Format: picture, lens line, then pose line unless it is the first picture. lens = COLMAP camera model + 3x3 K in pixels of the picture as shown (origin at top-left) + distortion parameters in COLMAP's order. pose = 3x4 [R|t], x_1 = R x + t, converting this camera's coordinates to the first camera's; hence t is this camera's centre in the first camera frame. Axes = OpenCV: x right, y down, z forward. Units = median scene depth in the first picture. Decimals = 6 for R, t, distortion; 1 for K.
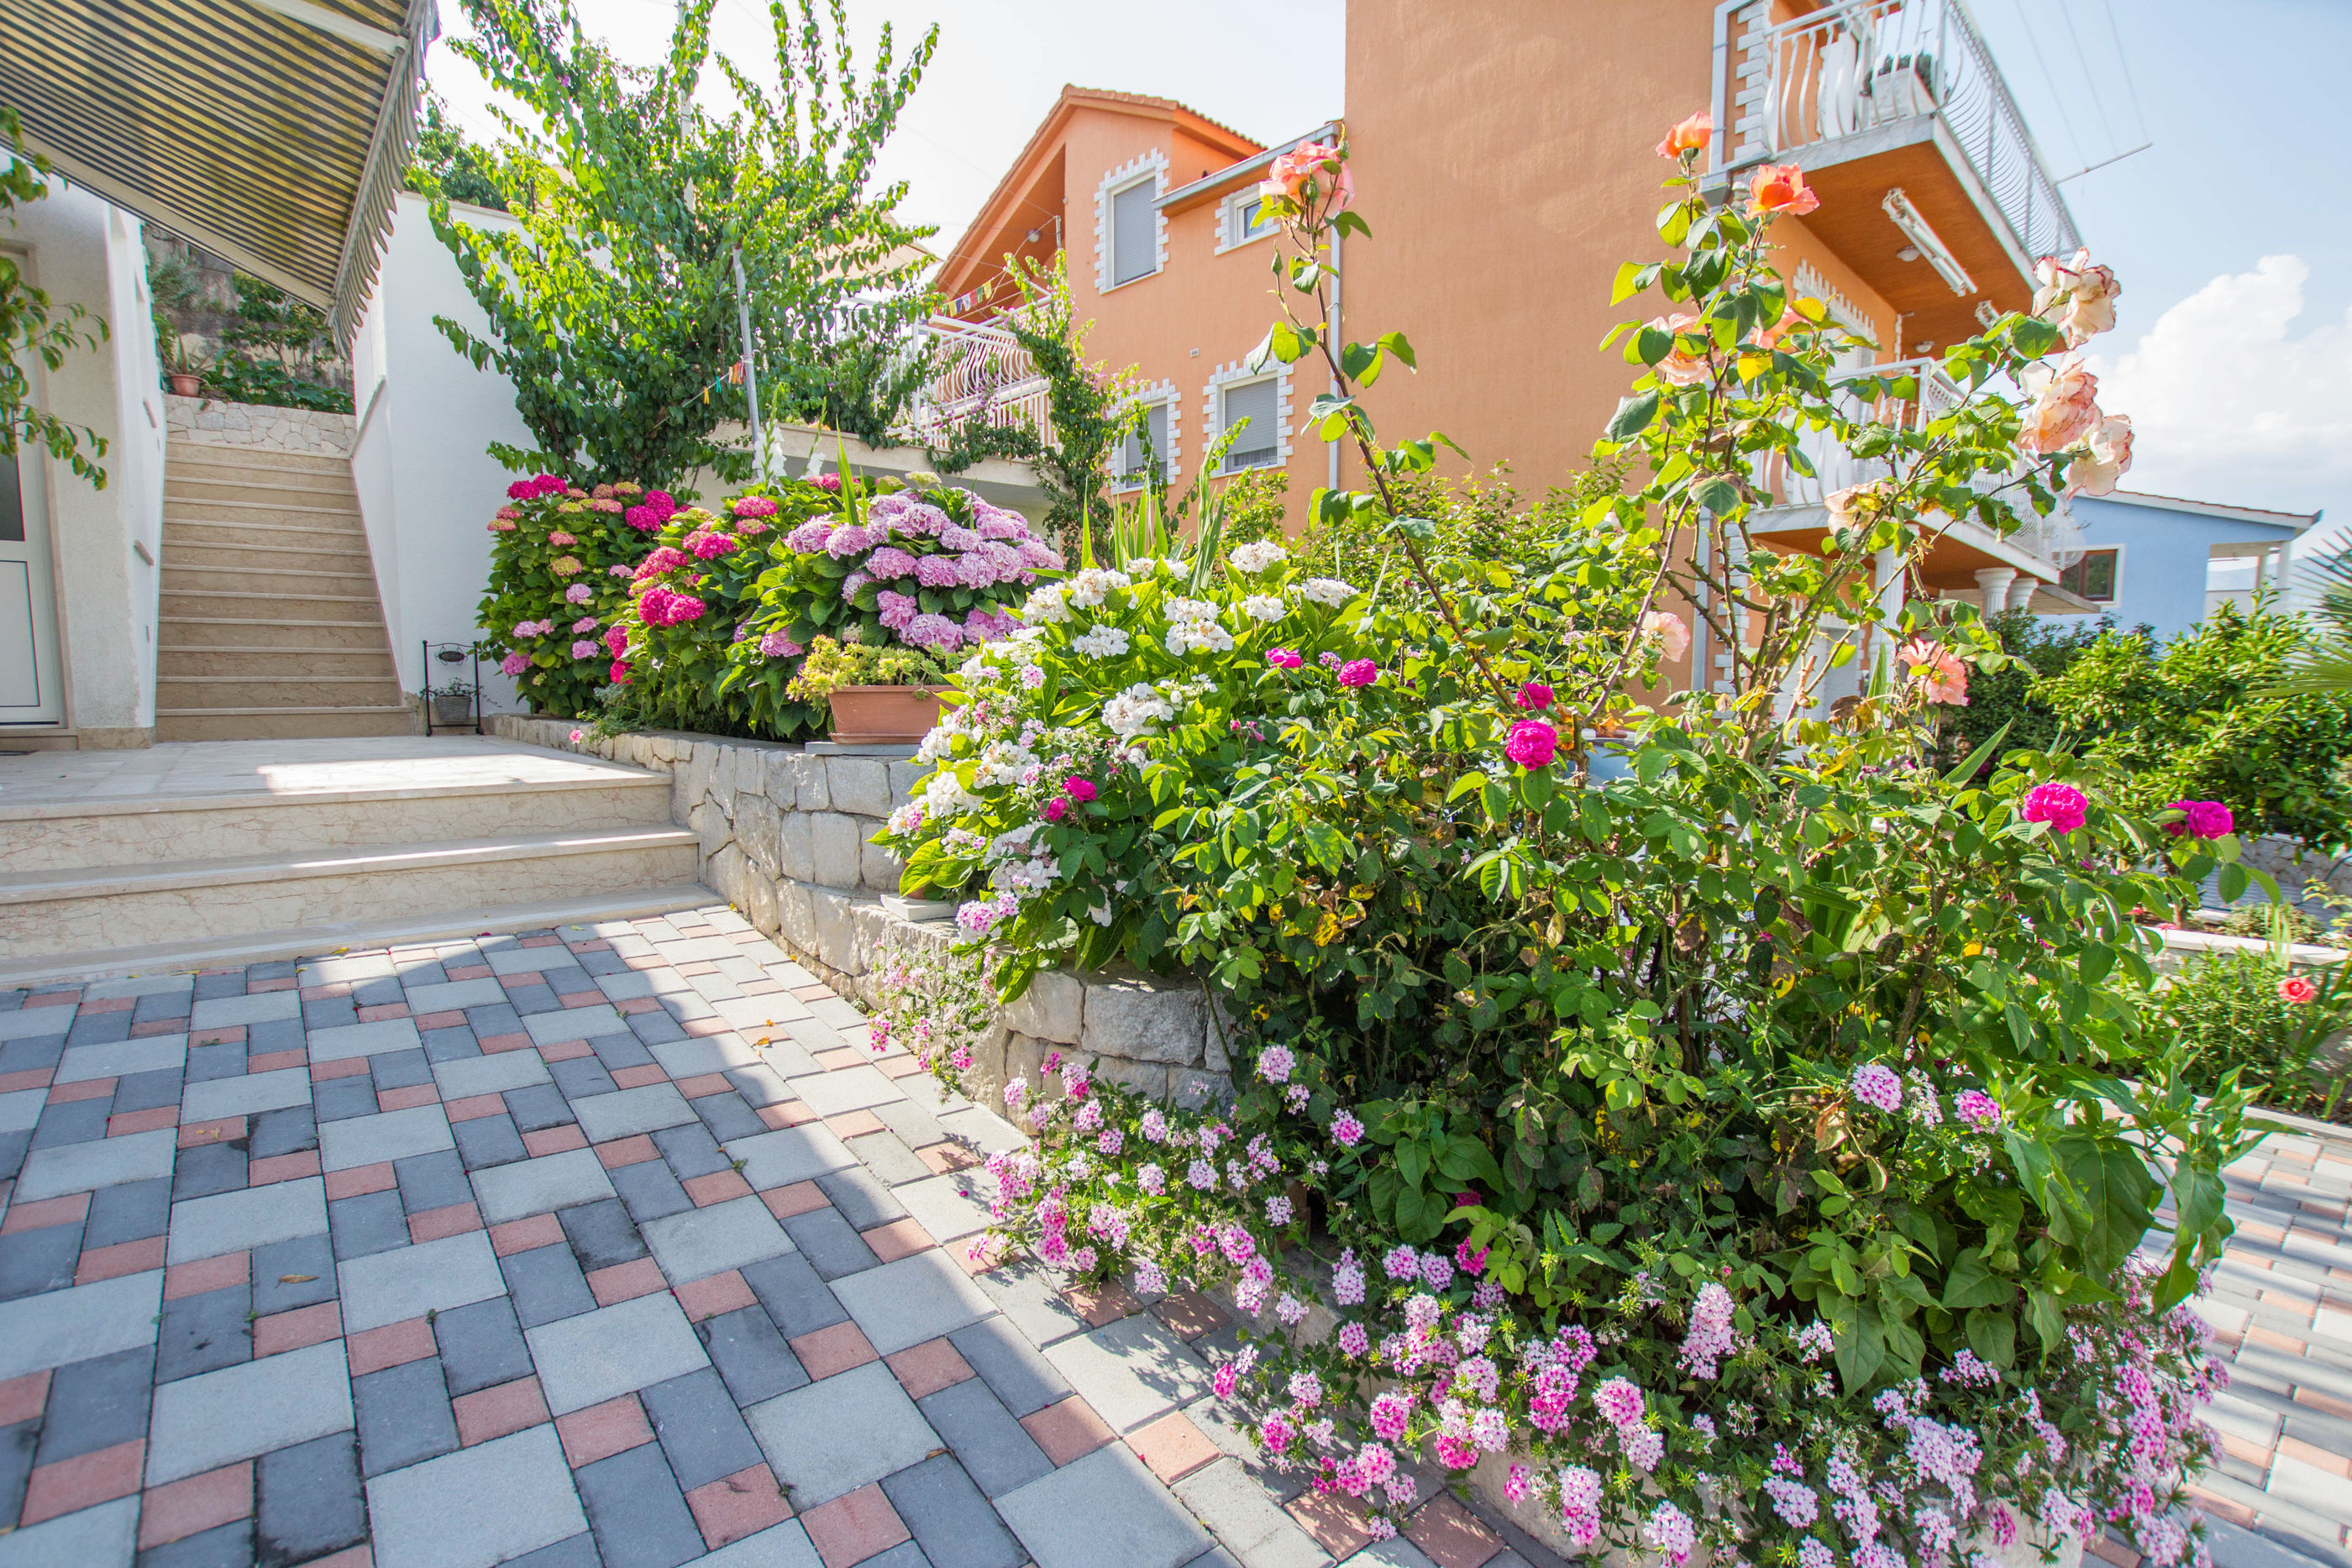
lens RADIAL K [[1092.7, 0, 1176.0], [0, 1092.7, 784.0], [0, 0, 1]] dist [-0.023675, 0.000077]
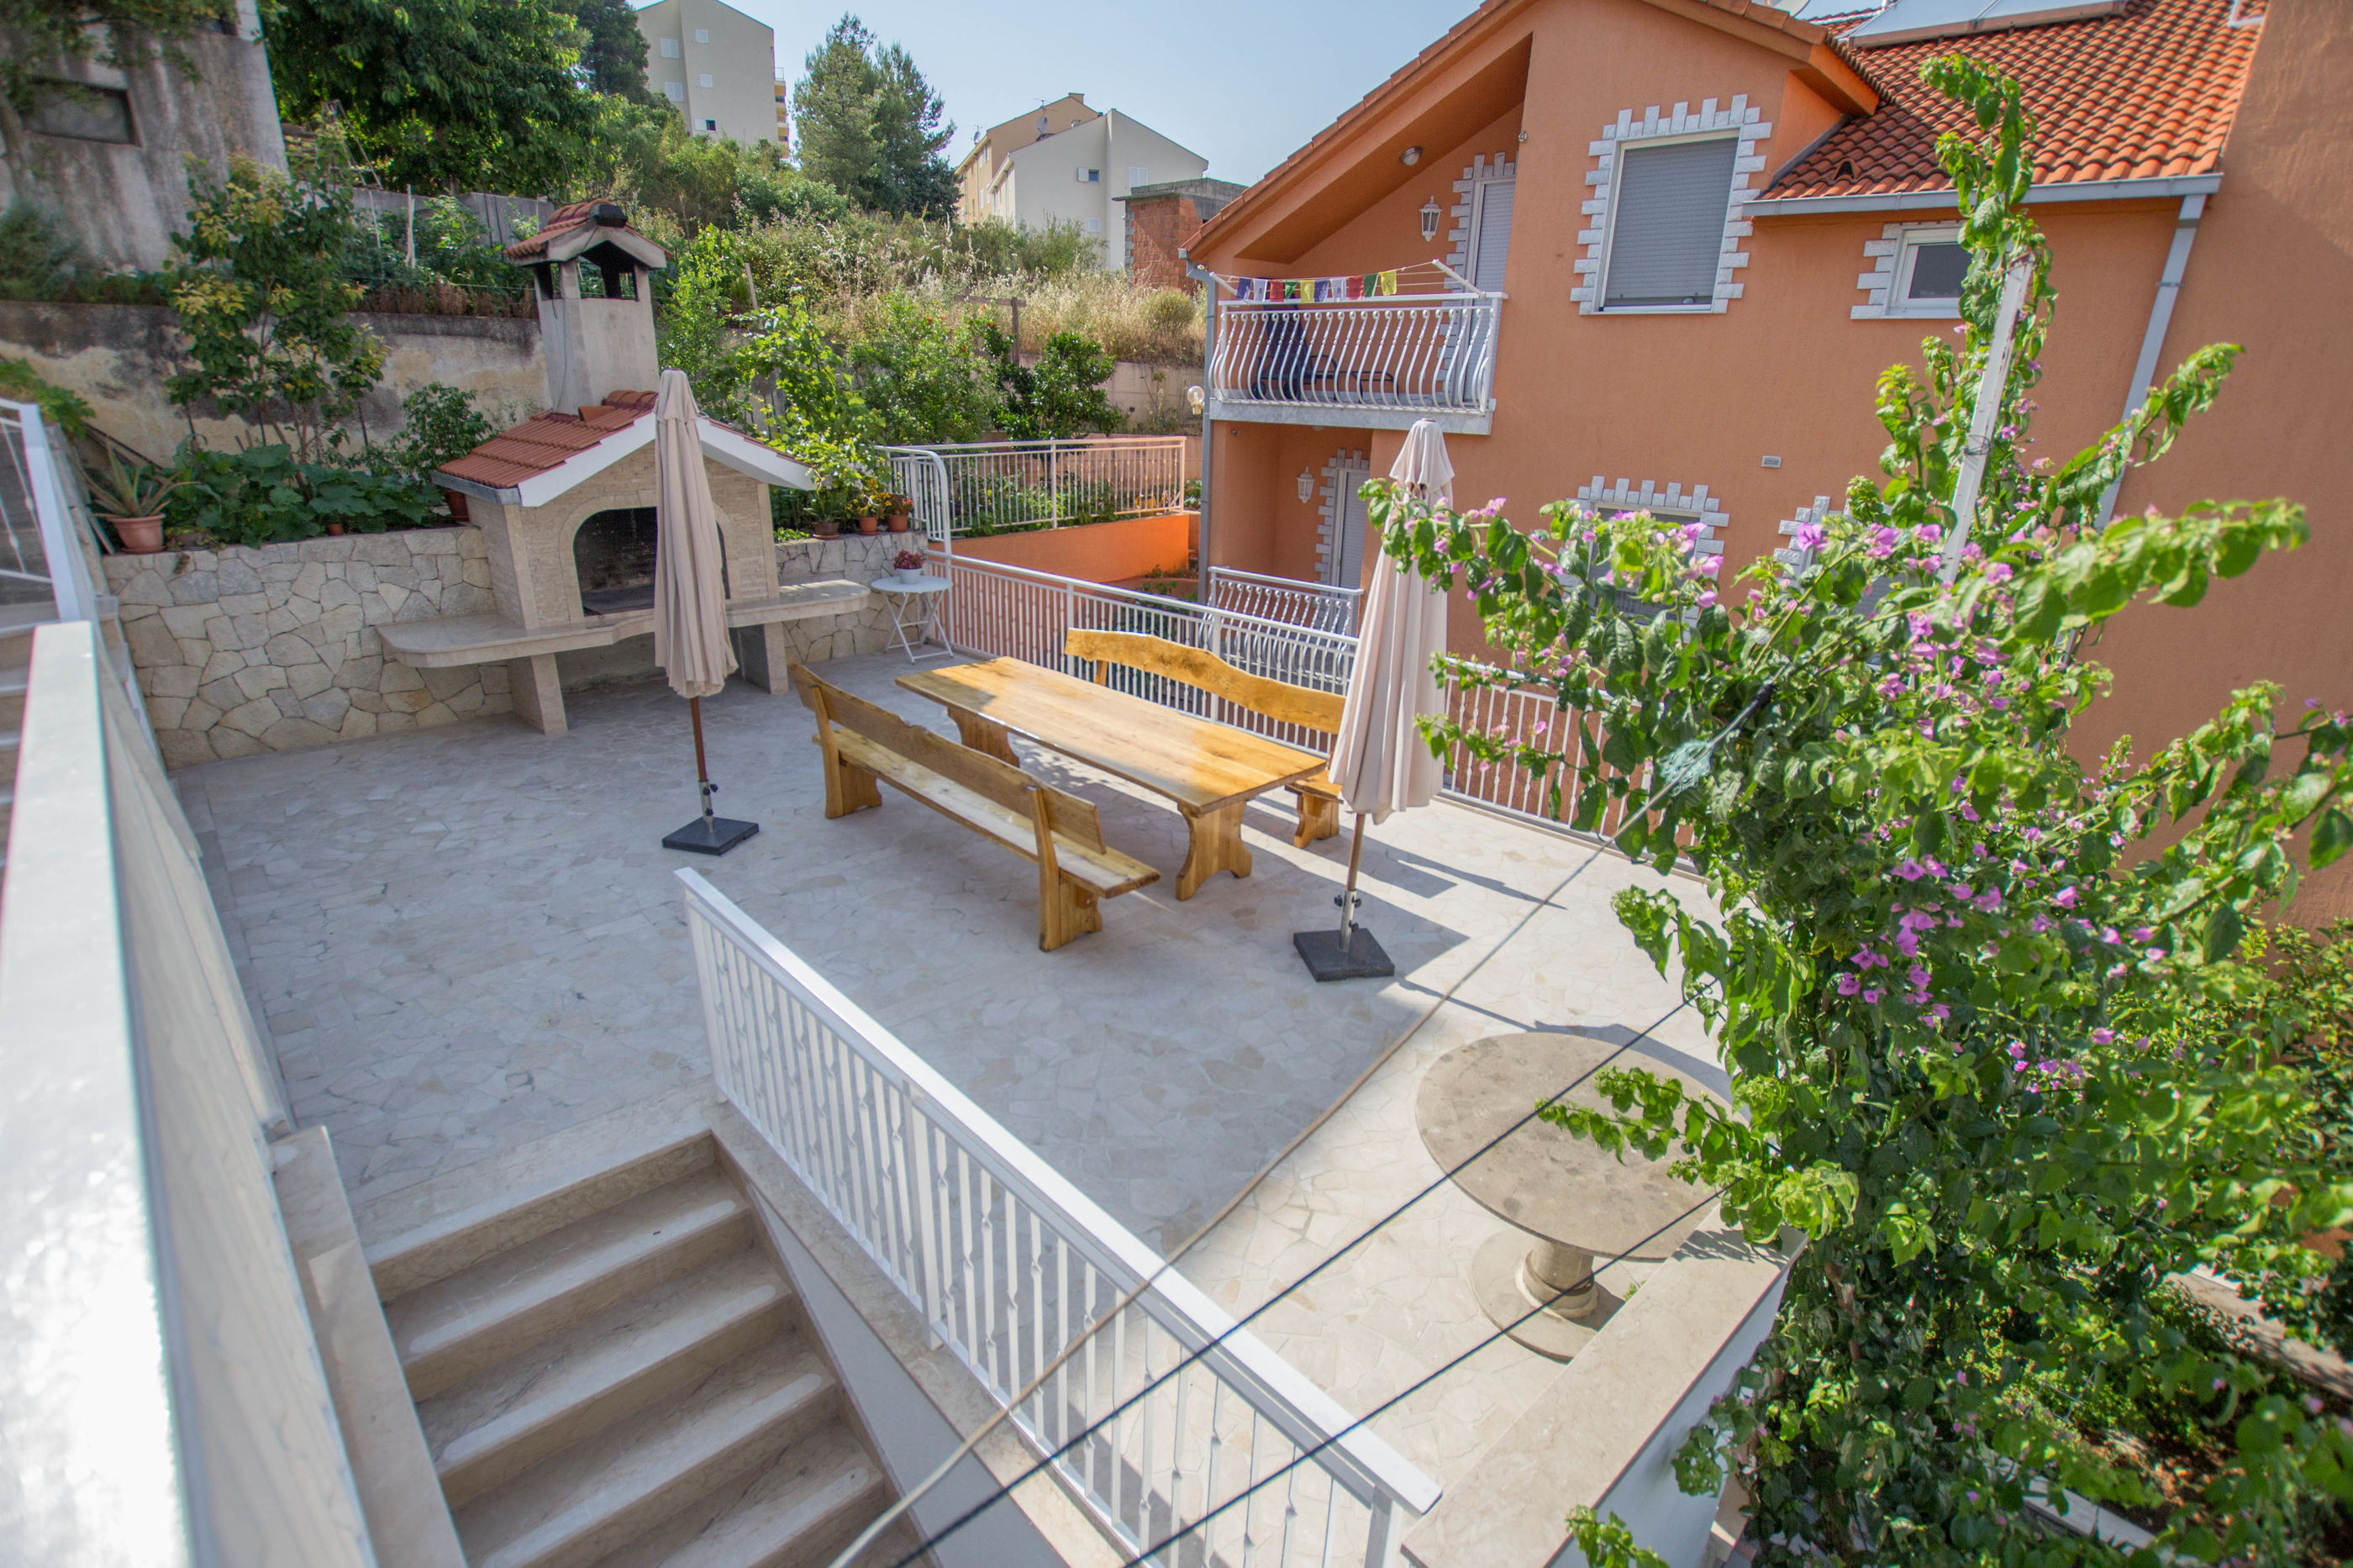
lens RADIAL K [[1093.2, 0, 1176.5], [0, 1093.2, 784.0], [0, 0, 1]] dist [-0.023675, 0.000077]
pose [[0.998133, 0.012903, 0.059702, -0.771529], [-0.027346, 0.968402, 0.247889, -0.750743], [-0.054617, -0.249059, 0.966947, 0.728789]]
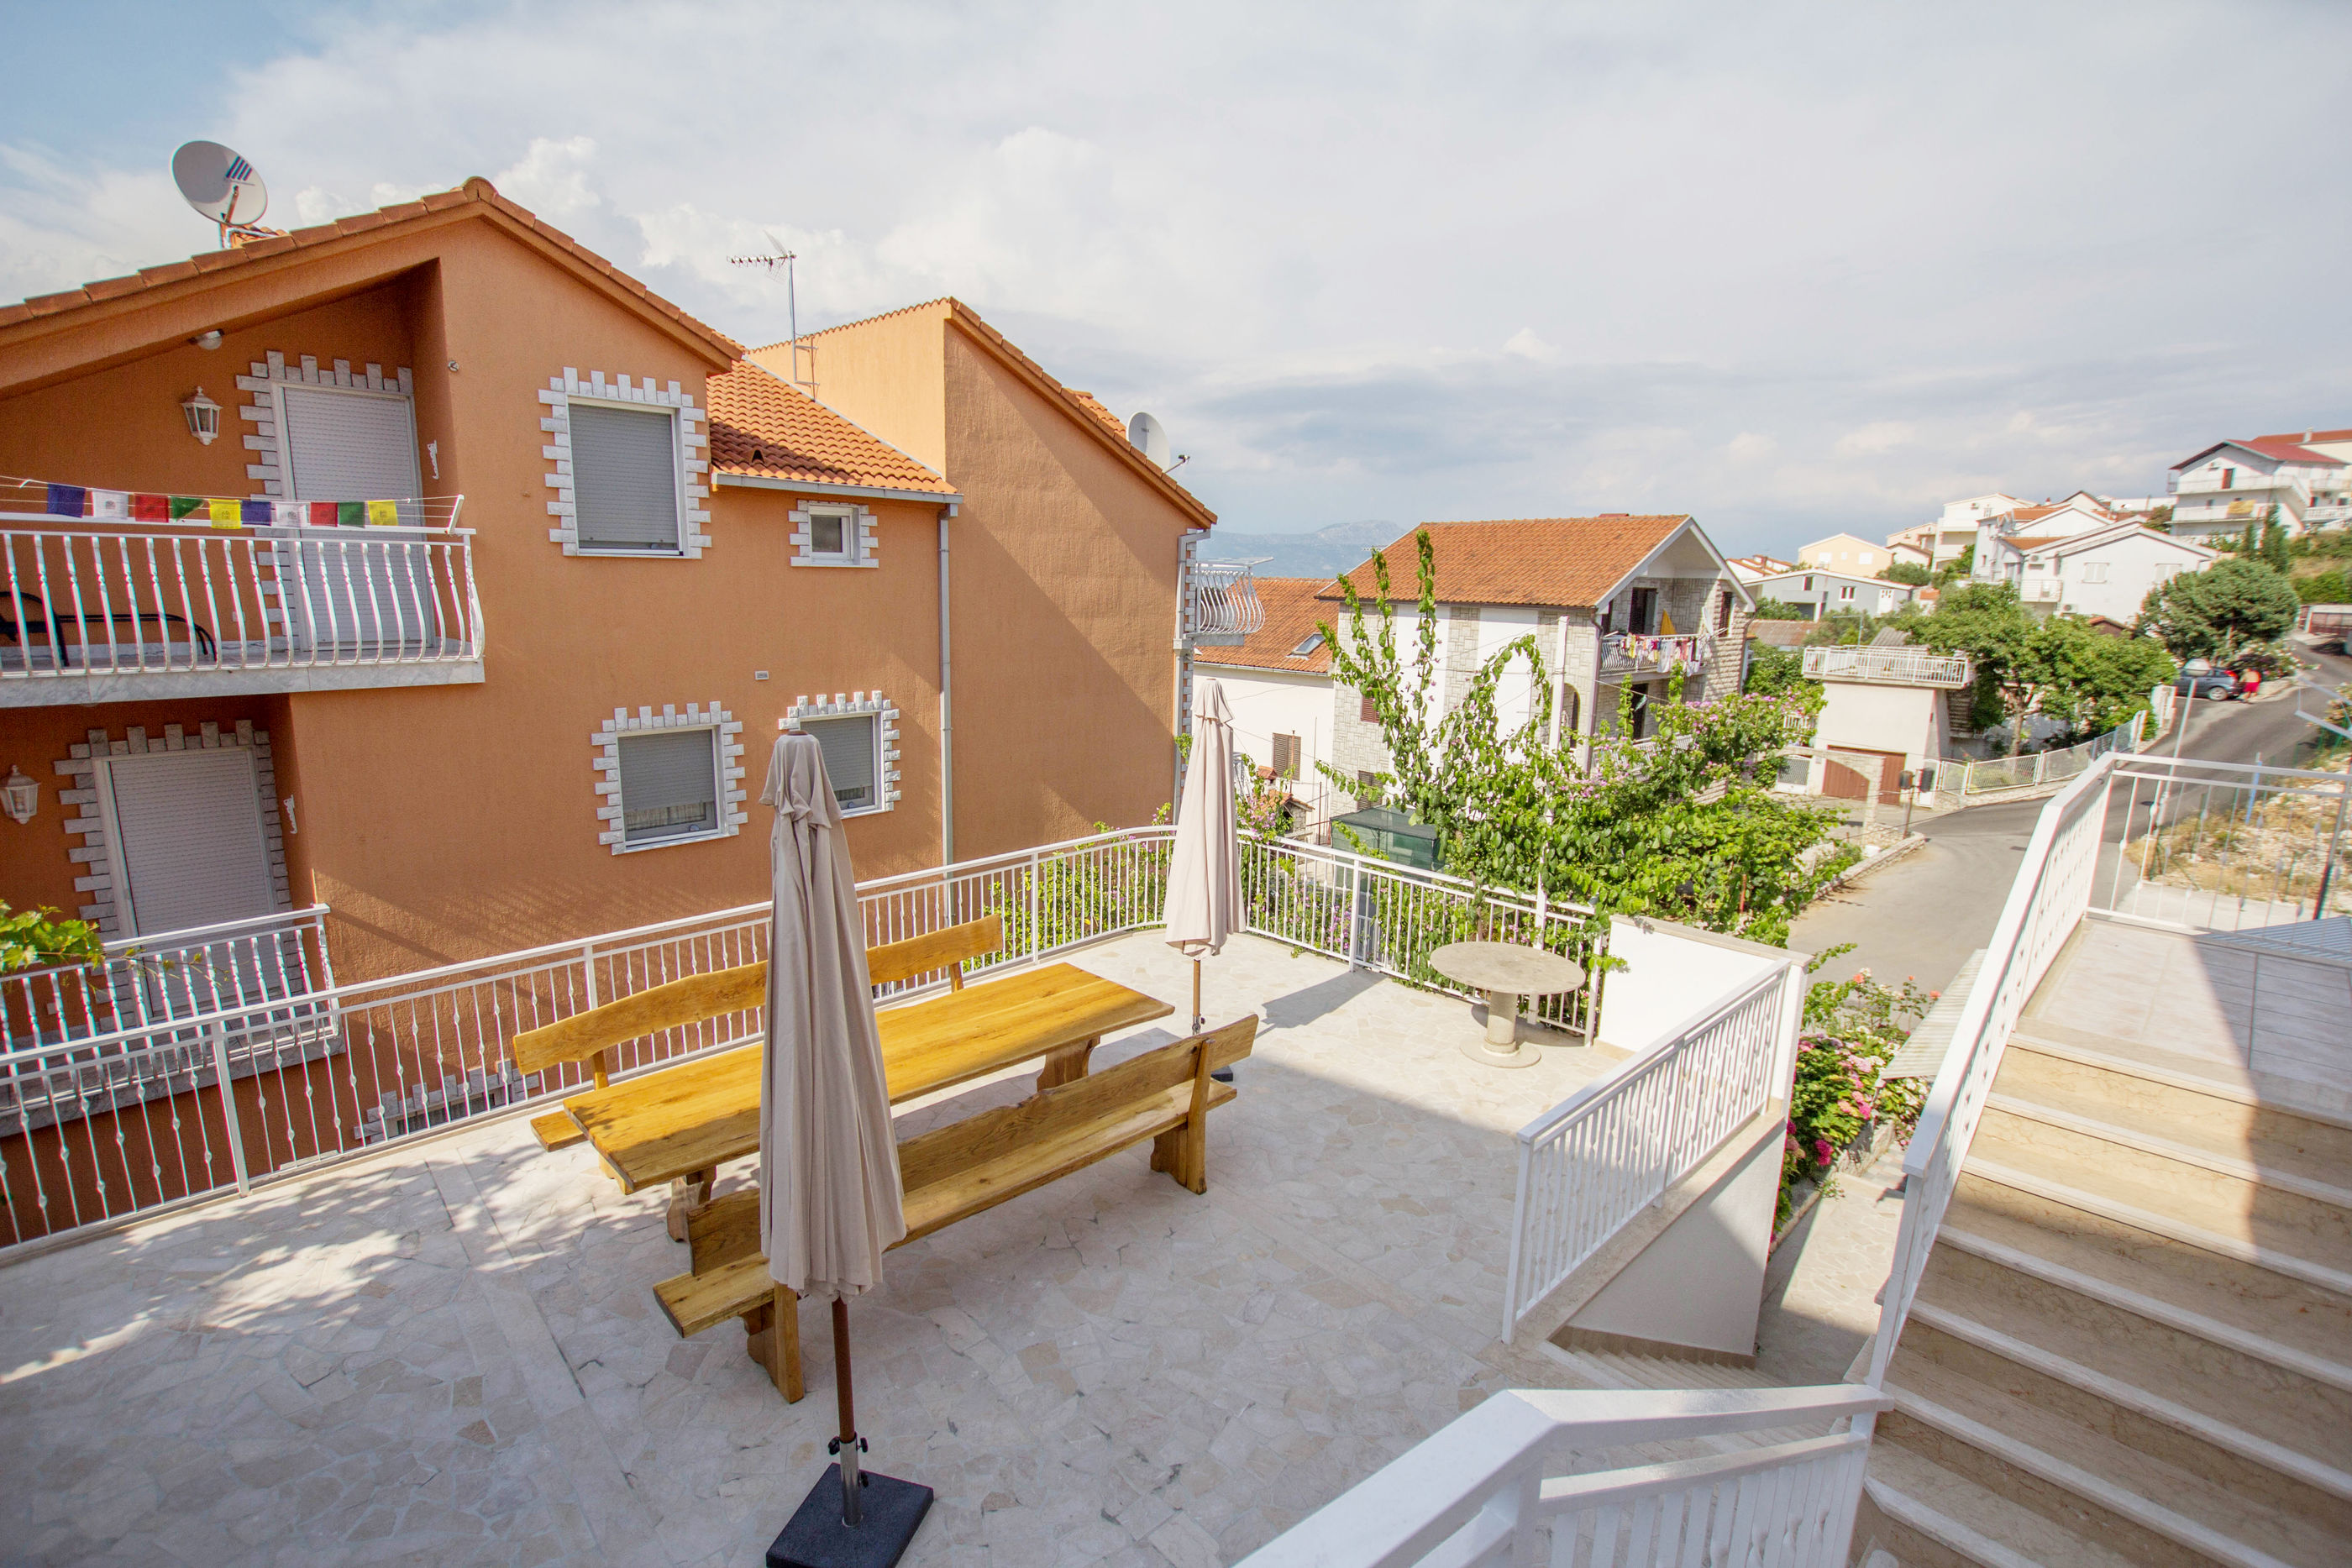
lens RADIAL K [[1086.1, 0, 1176.0], [0, 1086.1, 784.0], [0, 0, 1]] dist [-0.040232, 0.007351]
pose [[-0.059659, -0.171743, 0.983334, -1.625929], [0.086046, 0.980537, 0.176475, -0.897855], [-0.994503, 0.095140, -0.043720, 1.545504]]
